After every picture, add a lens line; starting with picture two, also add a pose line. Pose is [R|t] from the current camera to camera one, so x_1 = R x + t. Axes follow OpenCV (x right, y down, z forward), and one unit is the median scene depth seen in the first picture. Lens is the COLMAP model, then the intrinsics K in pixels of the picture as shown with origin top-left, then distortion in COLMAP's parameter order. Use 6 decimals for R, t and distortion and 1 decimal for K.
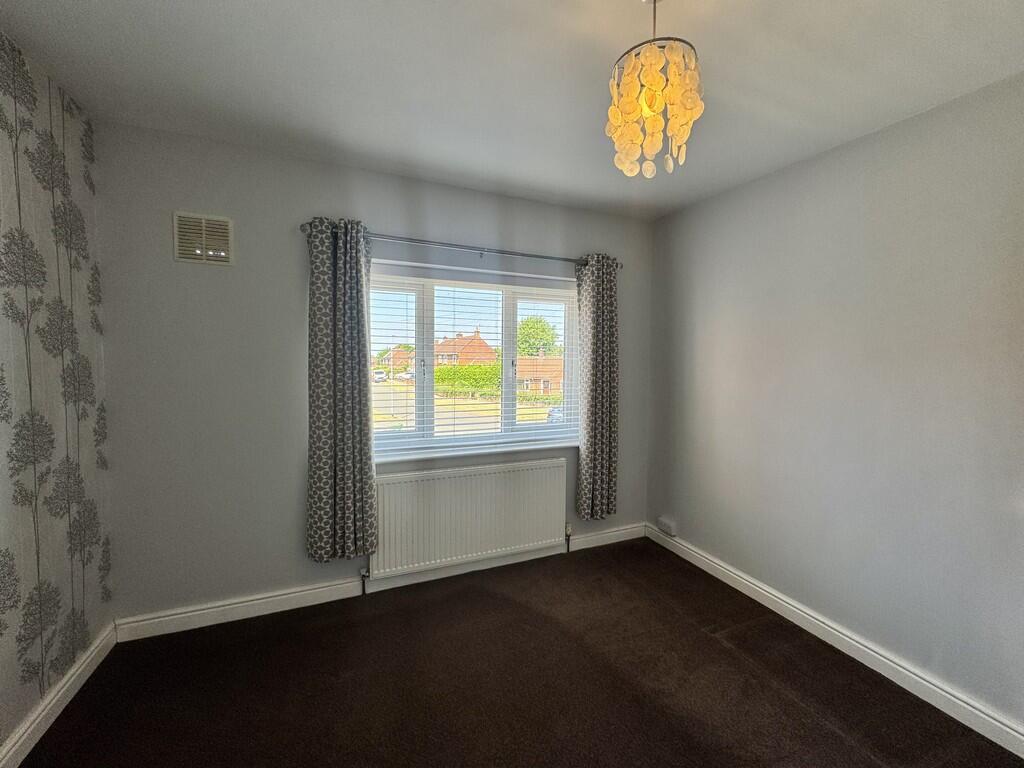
lens RADIAL K [[417.5, 0, 513.3], [0, 417.5, 382.5], [0, 0, 1]] dist [0.011164, 0.000033]
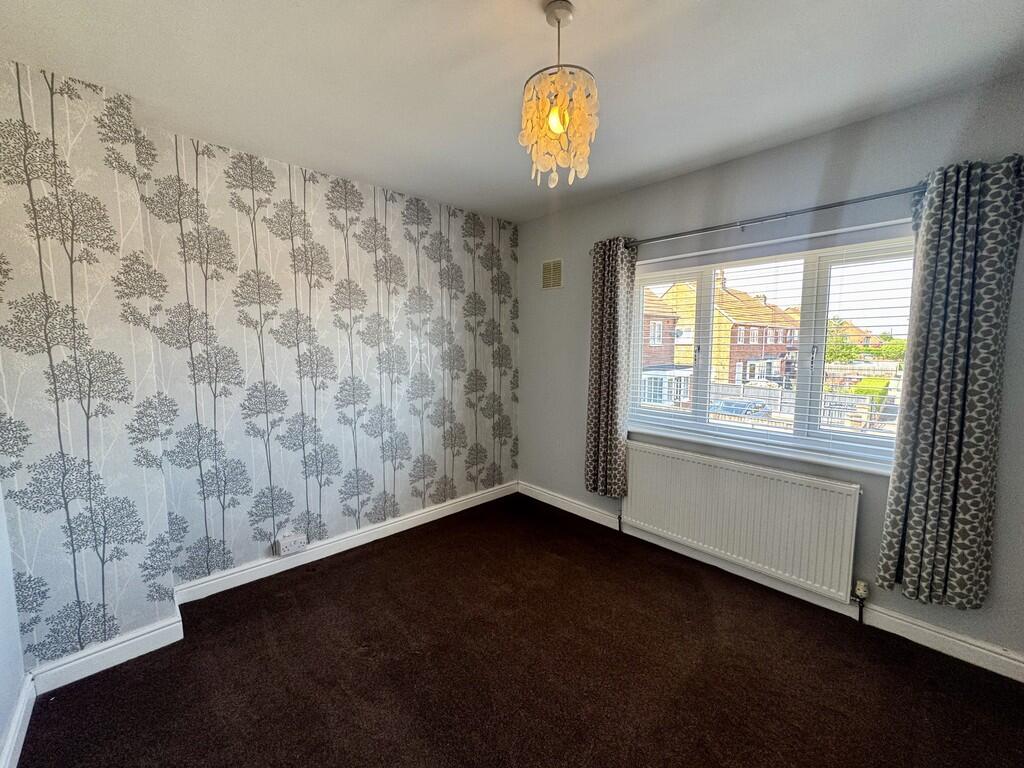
lens RADIAL K [[409.0, 0, 513.9], [0, 409.0, 380.6], [0, 0, 1]] dist [-0.000886, -0.000178]
pose [[0.343610, 0.075062, -0.936108, 0.695967], [-0.045324, 0.996965, 0.063304, -0.014258], [0.938018, 0.020676, 0.345969, 0.275988]]
